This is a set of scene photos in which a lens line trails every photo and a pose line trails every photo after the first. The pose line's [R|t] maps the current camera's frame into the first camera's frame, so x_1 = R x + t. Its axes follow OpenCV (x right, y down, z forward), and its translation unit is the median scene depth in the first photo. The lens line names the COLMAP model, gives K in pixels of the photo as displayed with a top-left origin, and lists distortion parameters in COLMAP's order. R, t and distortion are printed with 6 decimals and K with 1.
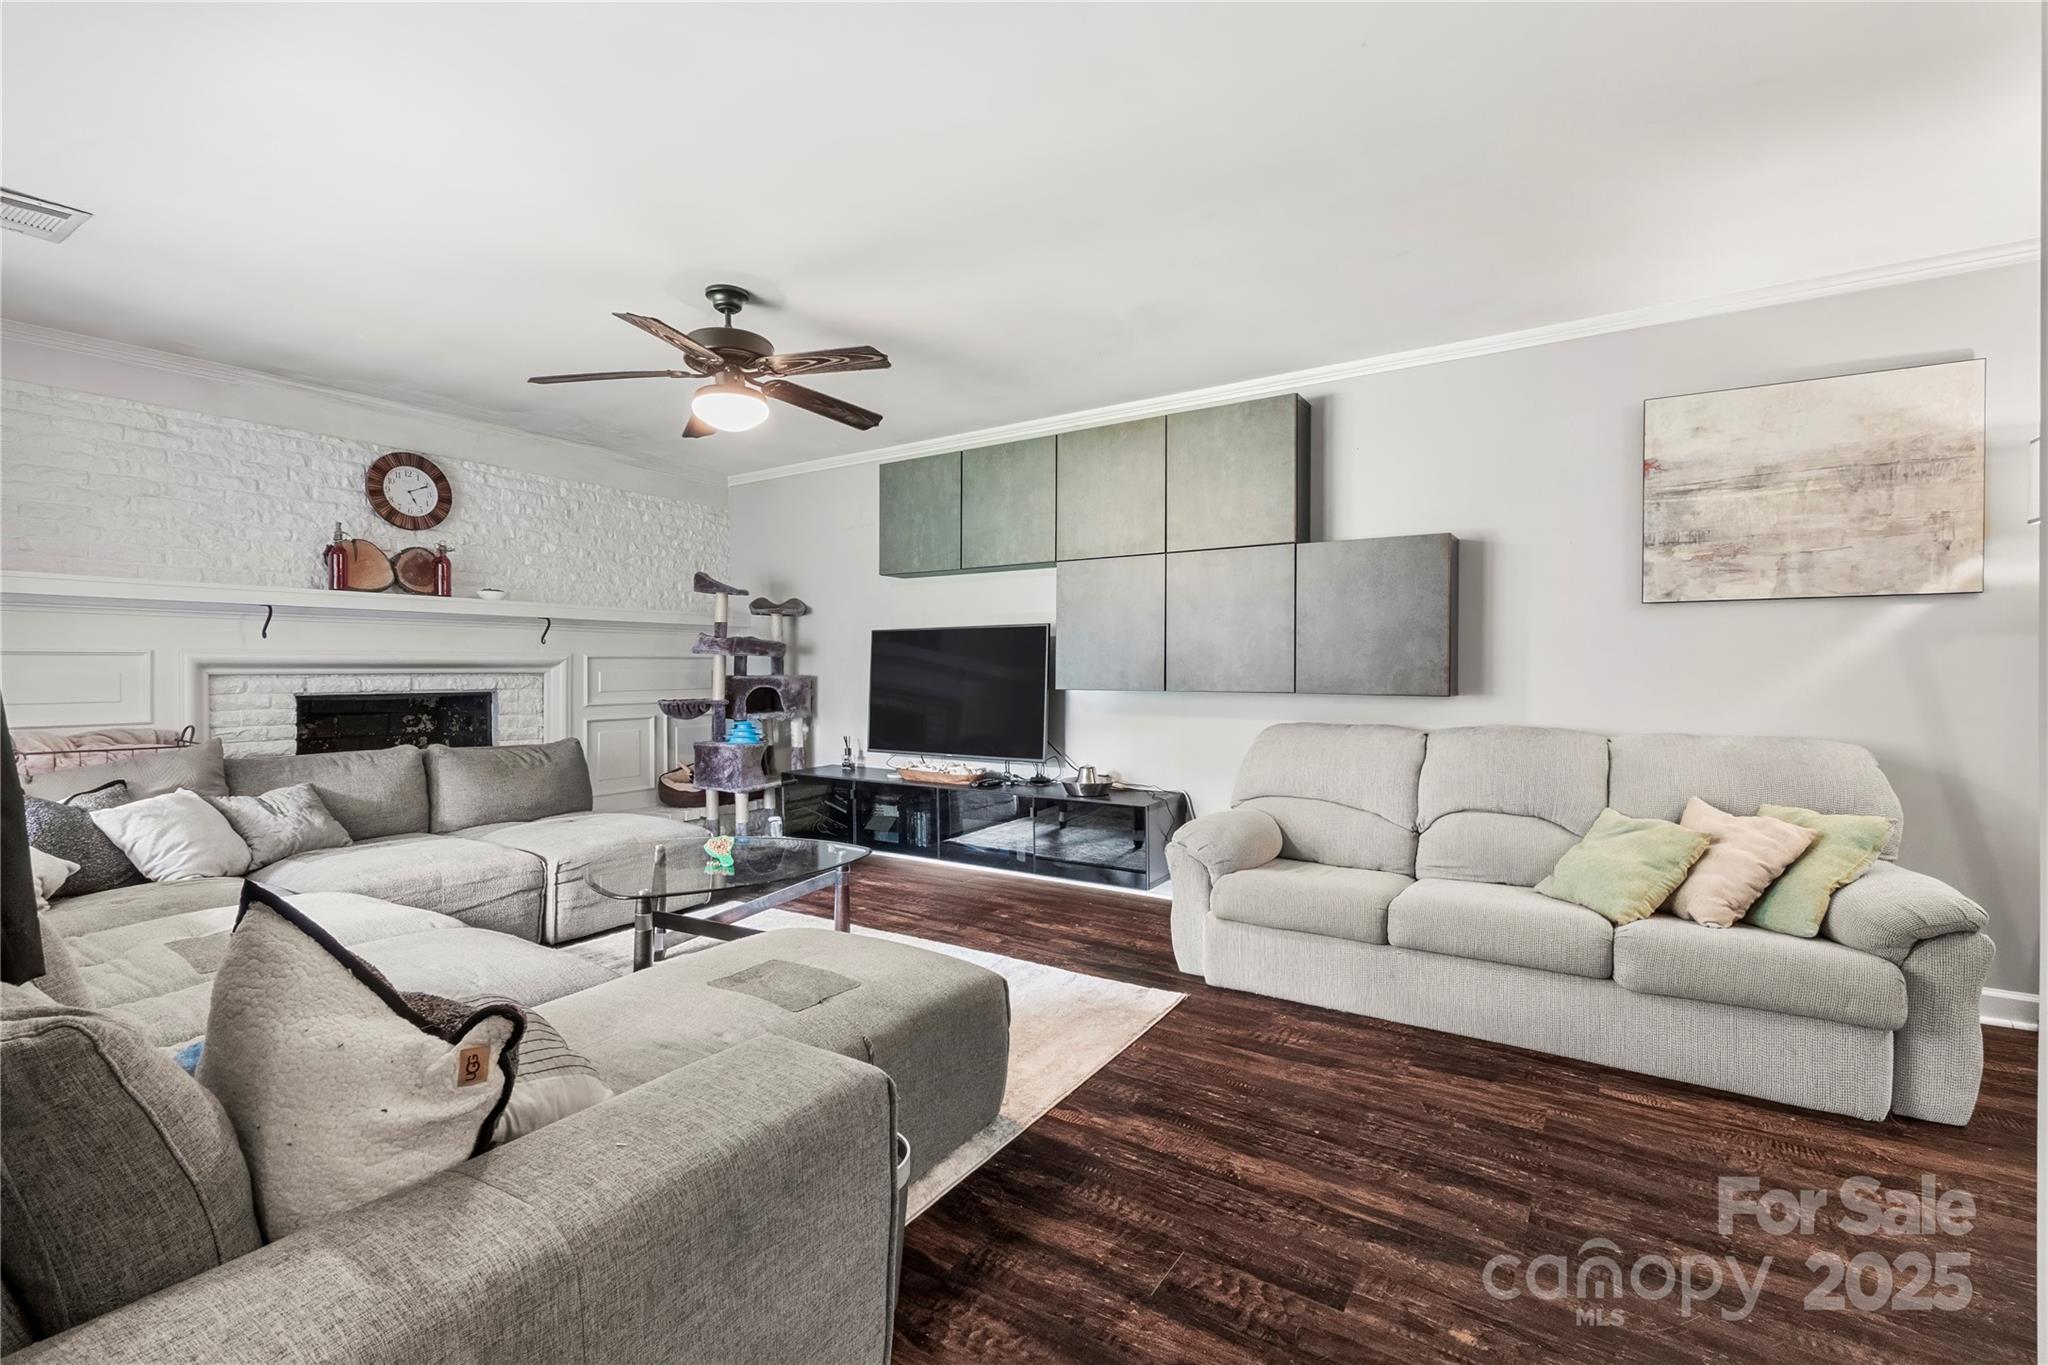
lens RADIAL K [[906.4, 0, 1026.4], [0, 906.4, 684.2], [0, 0, 1]] dist [0.002143, -0.005112]
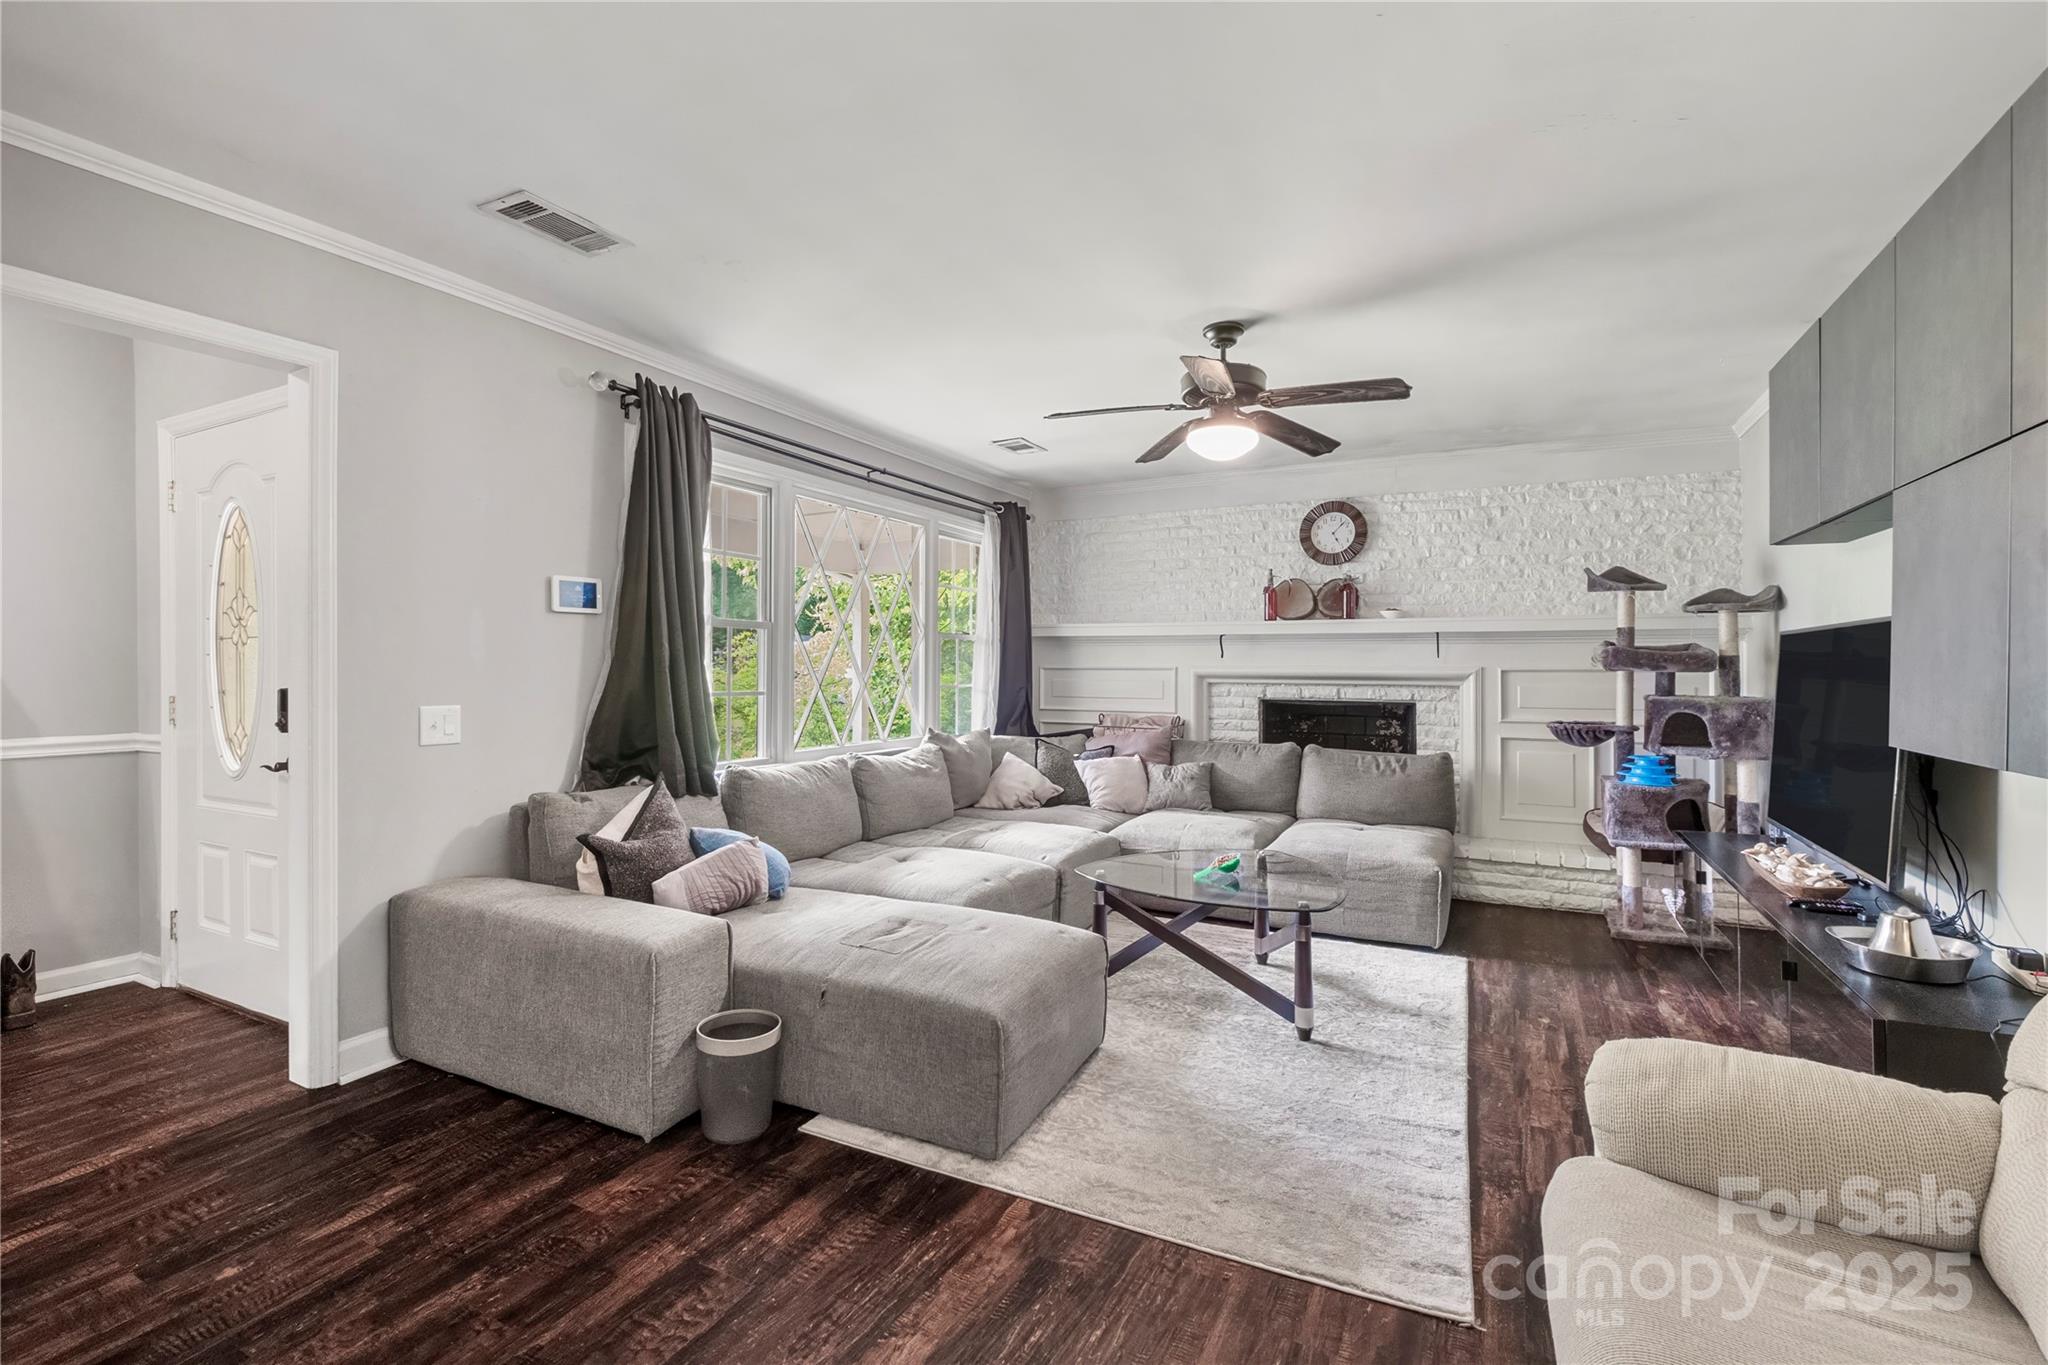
lens RADIAL K [[906.4, 0, 1021.9], [0, 906.4, 688.5], [0, 0, 1]] dist [0.002143, -0.005112]
pose [[0.097875, 0.031129, -0.994712, 0.482887], [-0.018574, 0.999394, 0.029448, -0.034833], [0.995025, 0.015593, 0.098394, 0.477935]]
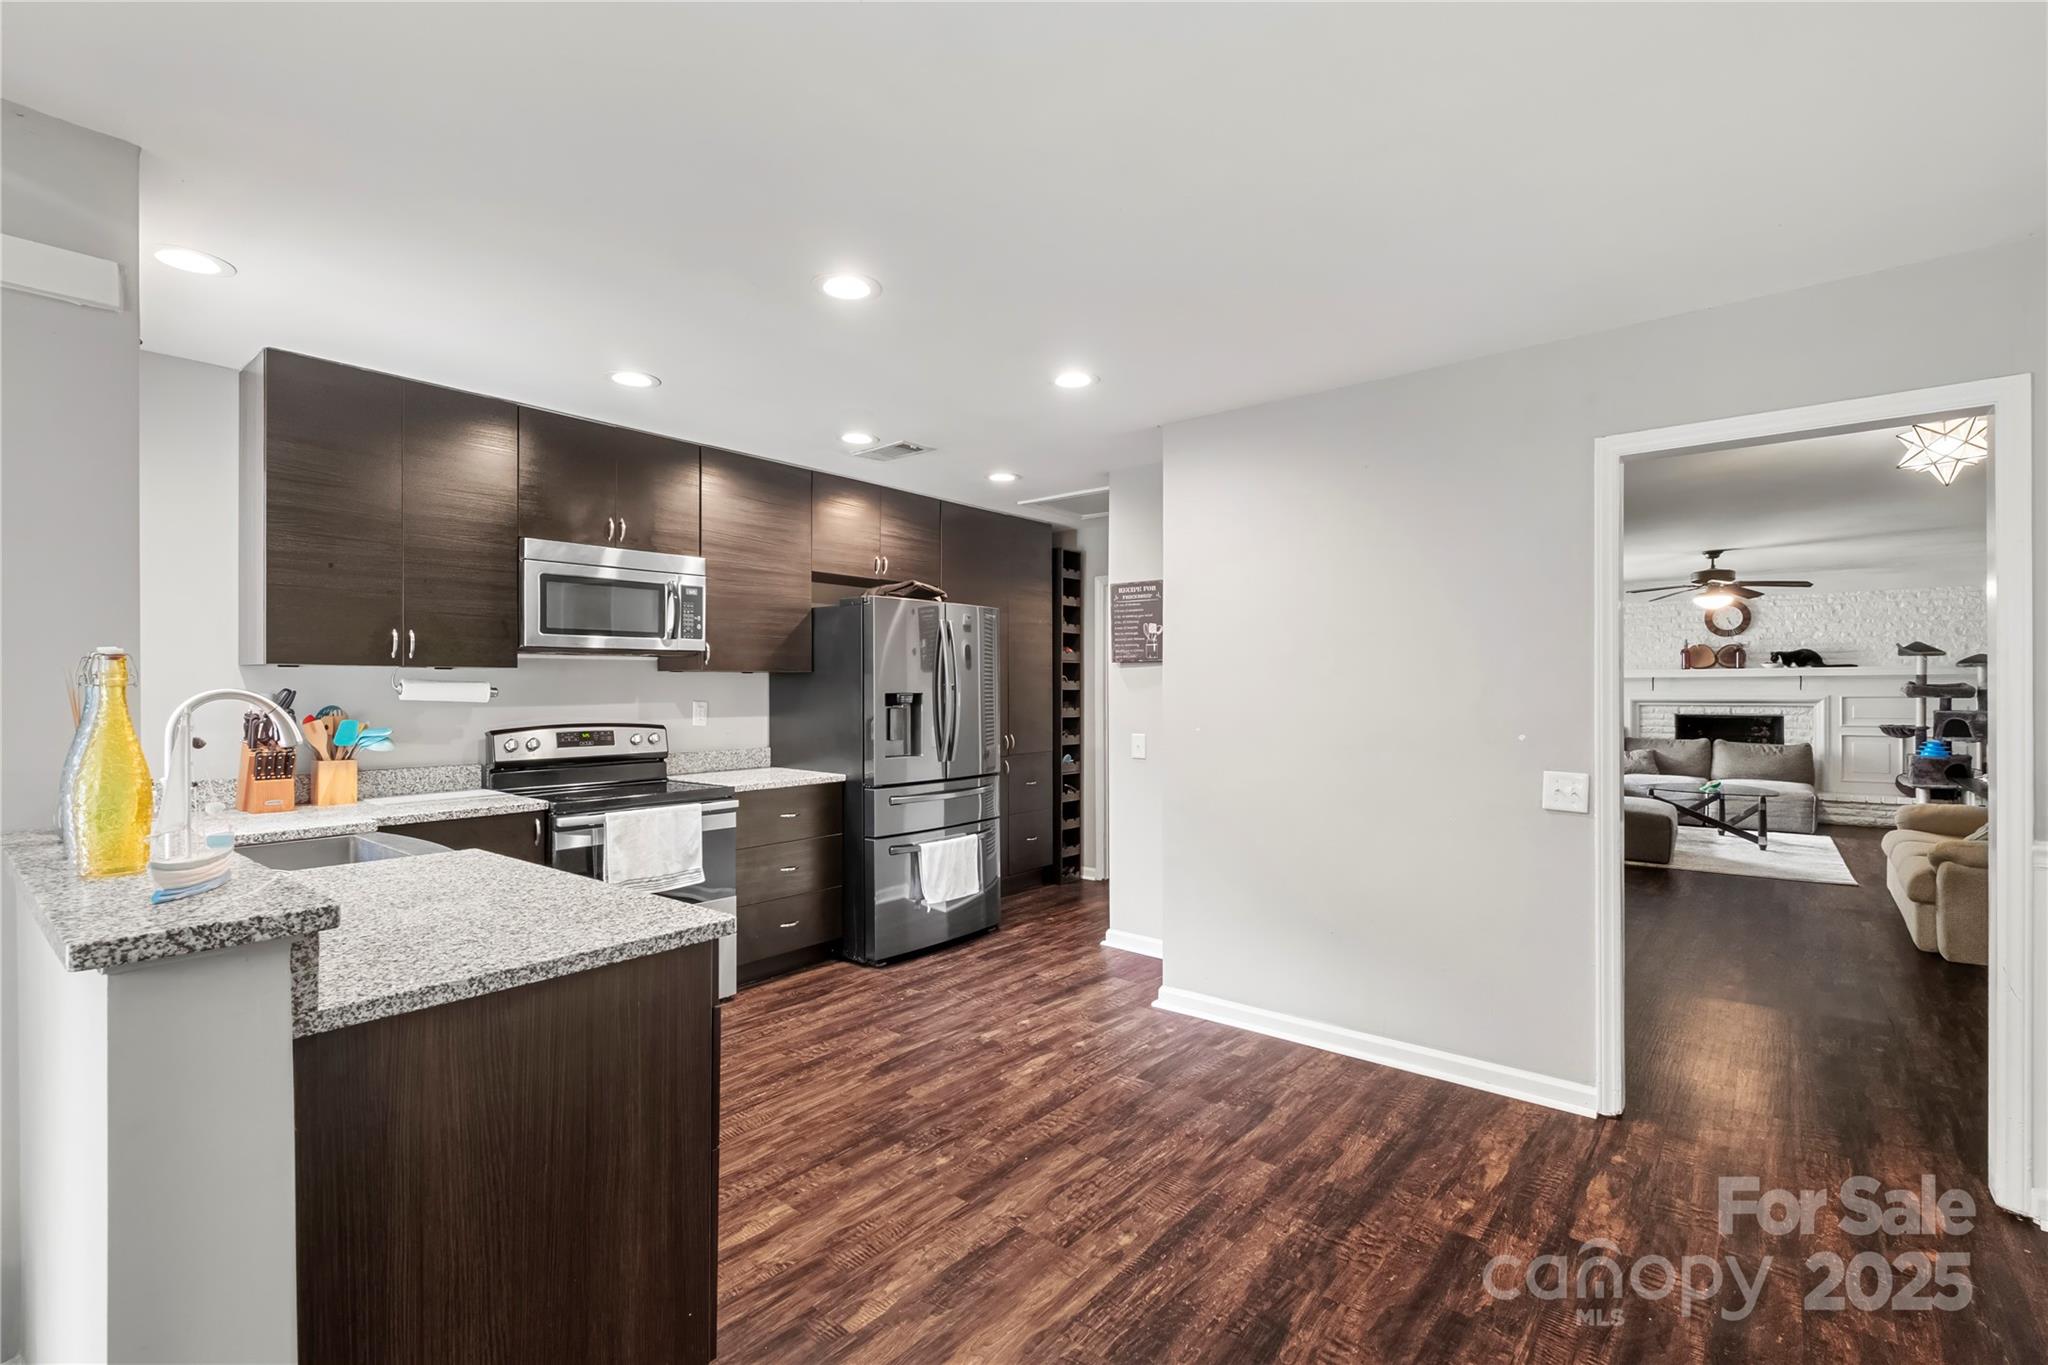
lens RADIAL K [[906.4, 0, 1036.6], [0, 906.4, 720.9], [0, 0, 1]] dist [0.002143, -0.005112]
pose [[-0.110635, 0.043991, -0.992887, 1.578062], [-0.002622, 0.999004, 0.044554, -0.065928], [0.993858, 0.007532, -0.110409, -0.346819]]
